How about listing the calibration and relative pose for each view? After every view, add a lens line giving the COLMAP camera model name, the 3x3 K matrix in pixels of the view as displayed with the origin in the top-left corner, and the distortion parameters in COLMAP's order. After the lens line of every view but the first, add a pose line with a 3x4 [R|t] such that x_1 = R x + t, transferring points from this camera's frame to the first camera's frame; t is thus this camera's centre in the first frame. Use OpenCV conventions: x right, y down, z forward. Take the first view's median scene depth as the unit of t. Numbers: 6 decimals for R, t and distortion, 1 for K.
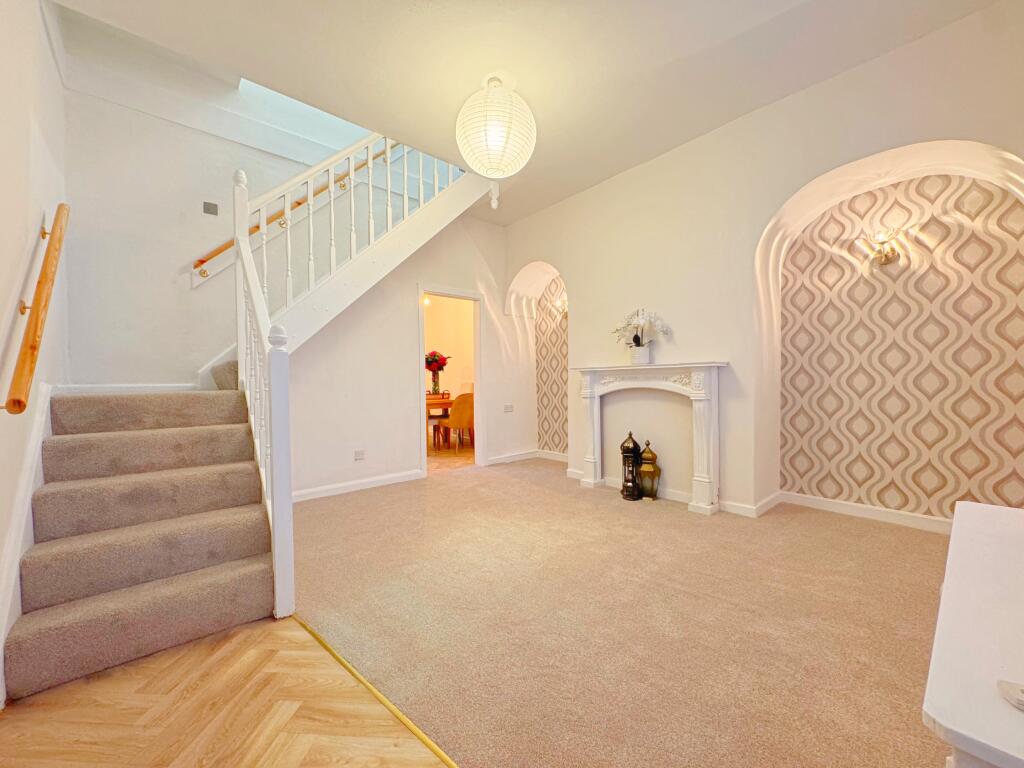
lens RADIAL K [[408.7, 0, 507.2], [0, 408.7, 385.1], [0, 0, 1]] dist [-0.003261, -0.000810]
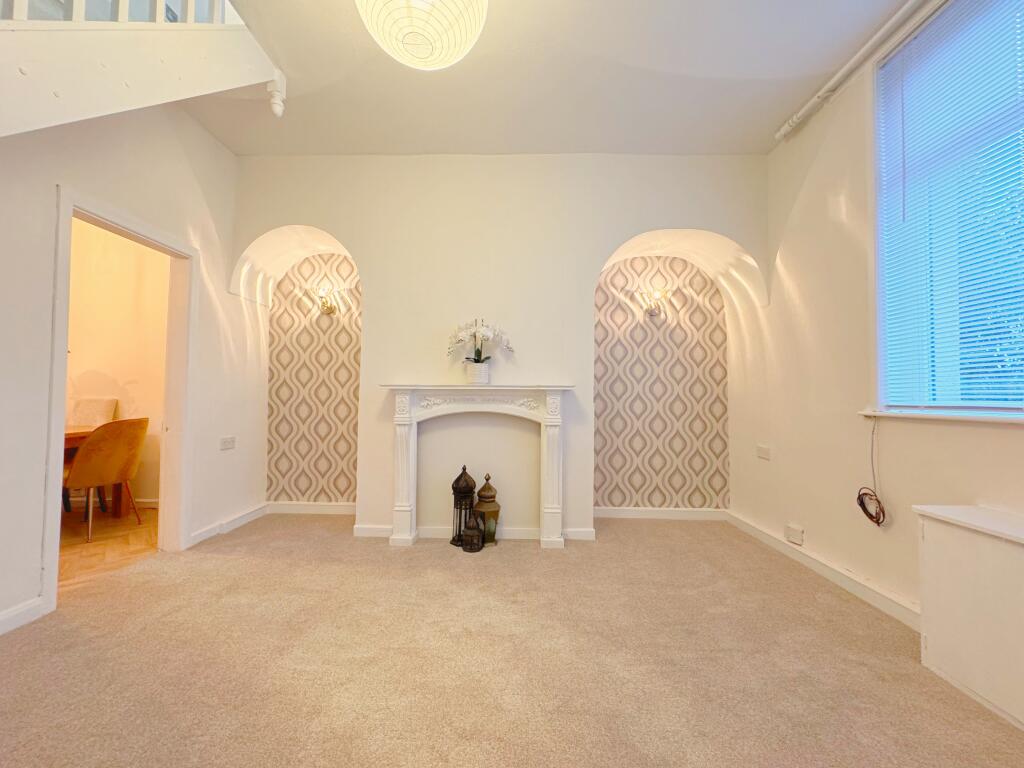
lens RADIAL K [[408.7, 0, 511.2], [0, 408.7, 384.8], [0, 0, 1]] dist [-0.003261, -0.000810]
pose [[0.661195, 0.044556, 0.748890, -0.291163], [-0.010571, 0.998689, -0.050084, -0.008132], [-0.750139, 0.025199, 0.660799, 0.435754]]
